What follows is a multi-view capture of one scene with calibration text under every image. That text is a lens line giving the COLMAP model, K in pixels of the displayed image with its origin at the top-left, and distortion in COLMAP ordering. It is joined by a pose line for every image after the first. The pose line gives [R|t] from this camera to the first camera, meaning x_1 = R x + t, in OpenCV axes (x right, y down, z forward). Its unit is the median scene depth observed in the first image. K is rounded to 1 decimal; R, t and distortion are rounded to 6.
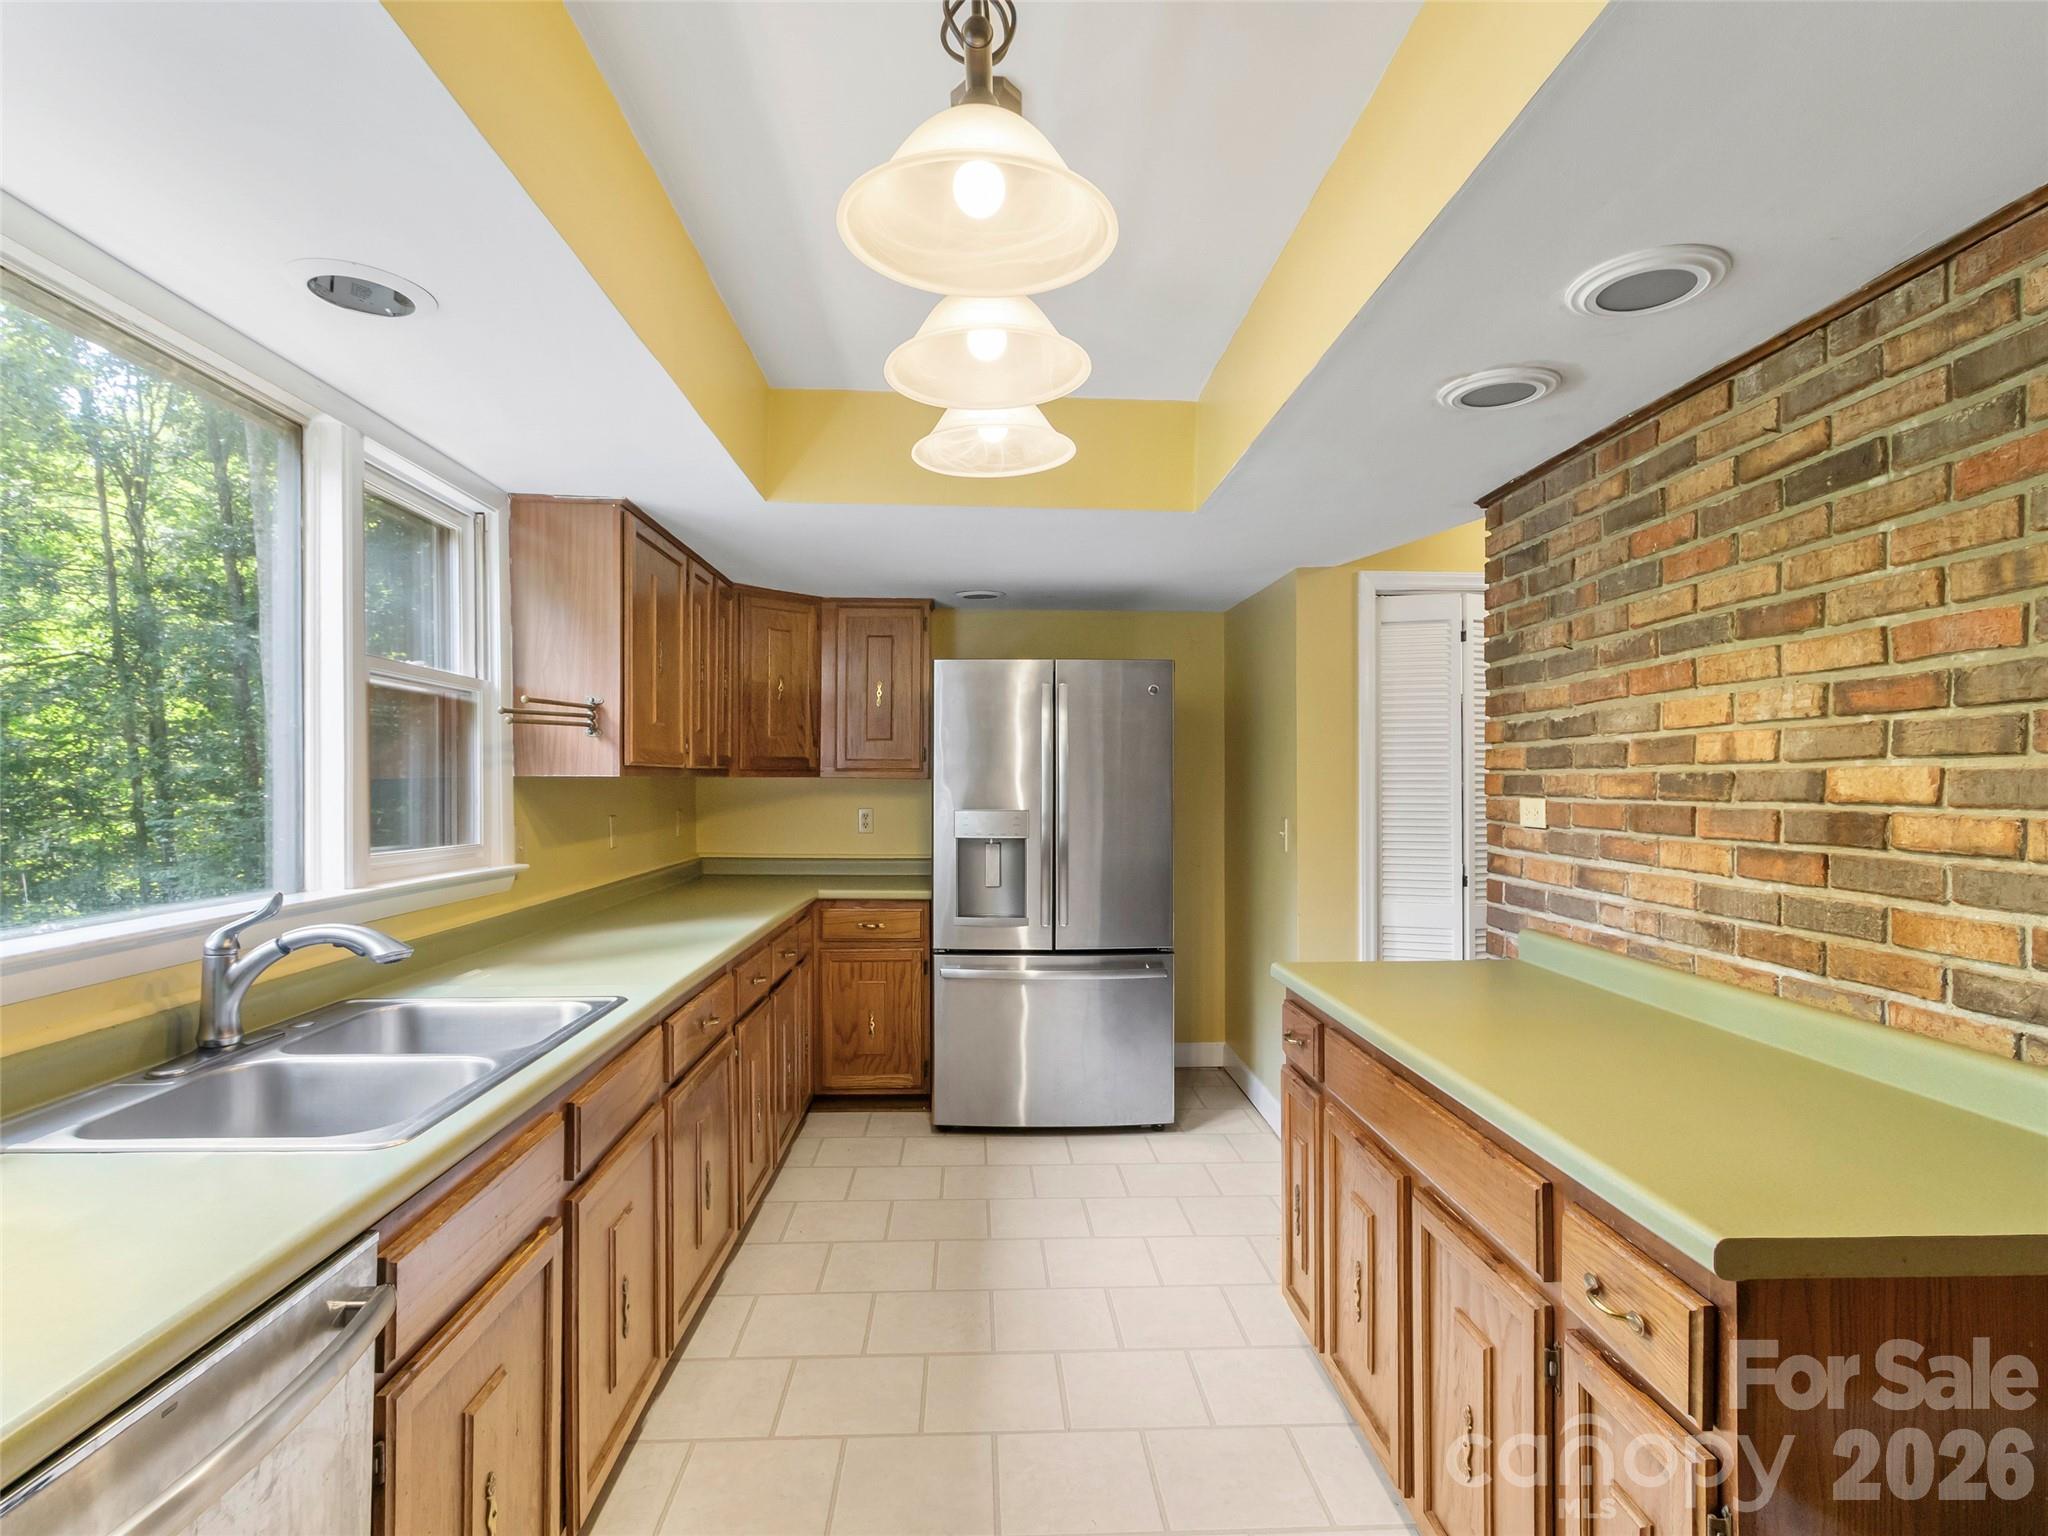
lens RADIAL K [[1070.1, 0, 1008.8], [0, 1070.1, 774.8], [0, 0, 1]] dist [0.002667, -0.003160]
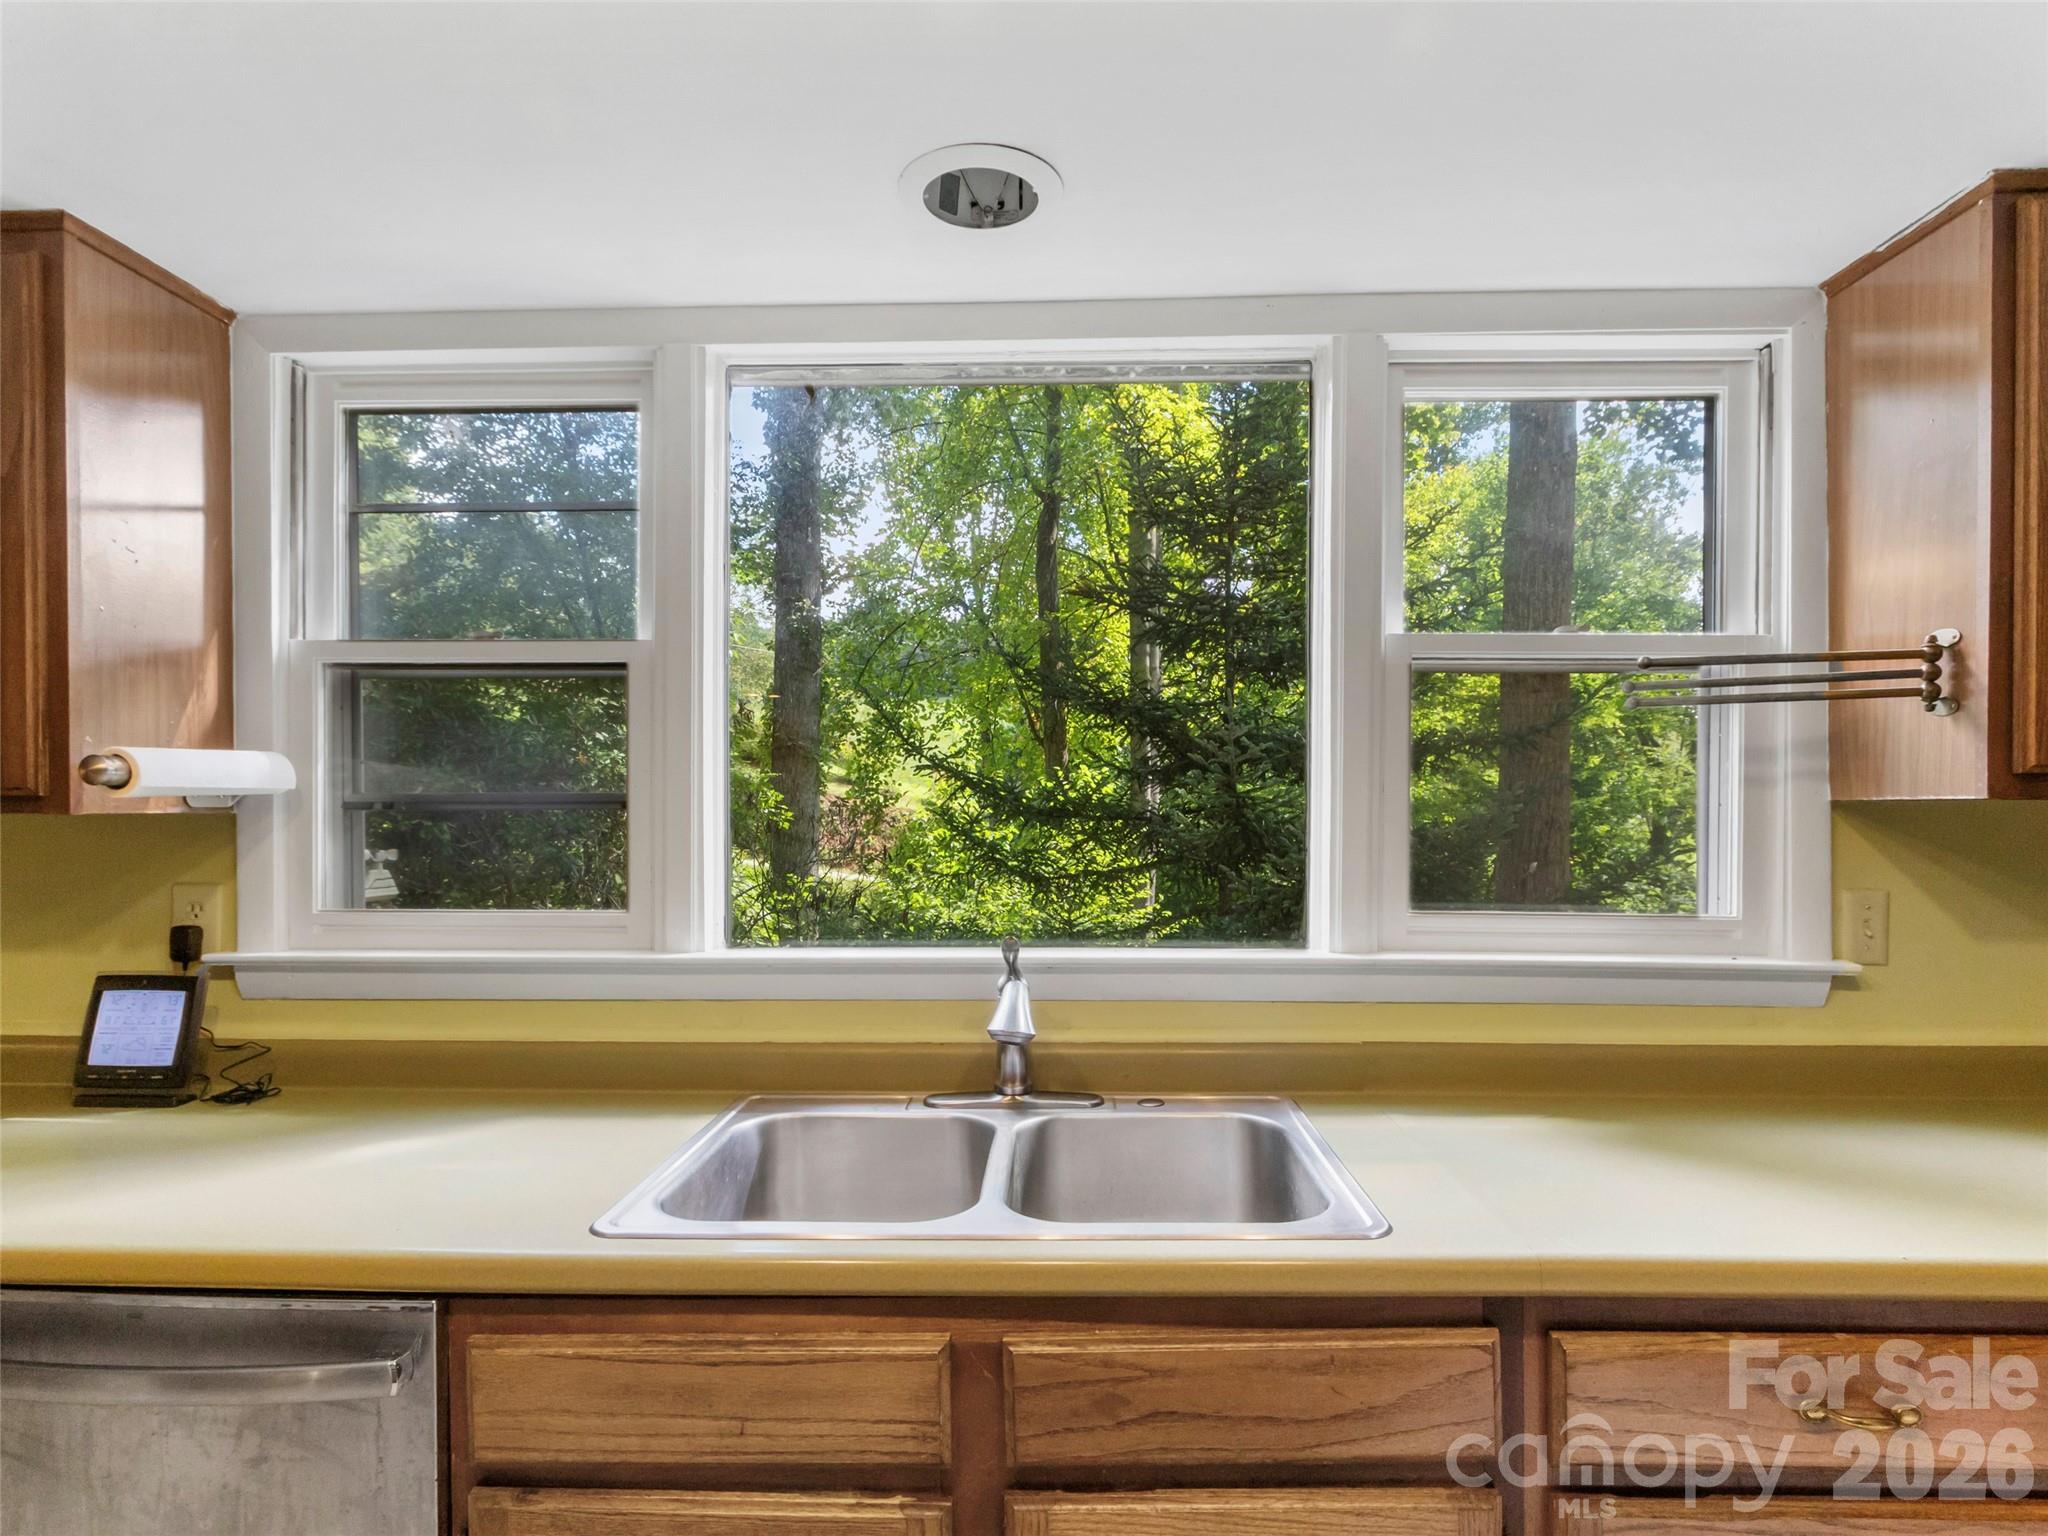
lens RADIAL K [[1070.1, 0, 1030.5], [0, 1070.1, 838.7], [0, 0, 1]] dist [0.002667, -0.003160]
pose [[-0.052669, 0.024464, -0.998312, 0.083338], [0.005675, 0.999691, 0.024198, 0.004184], [0.998596, -0.004391, -0.052792, 0.459299]]
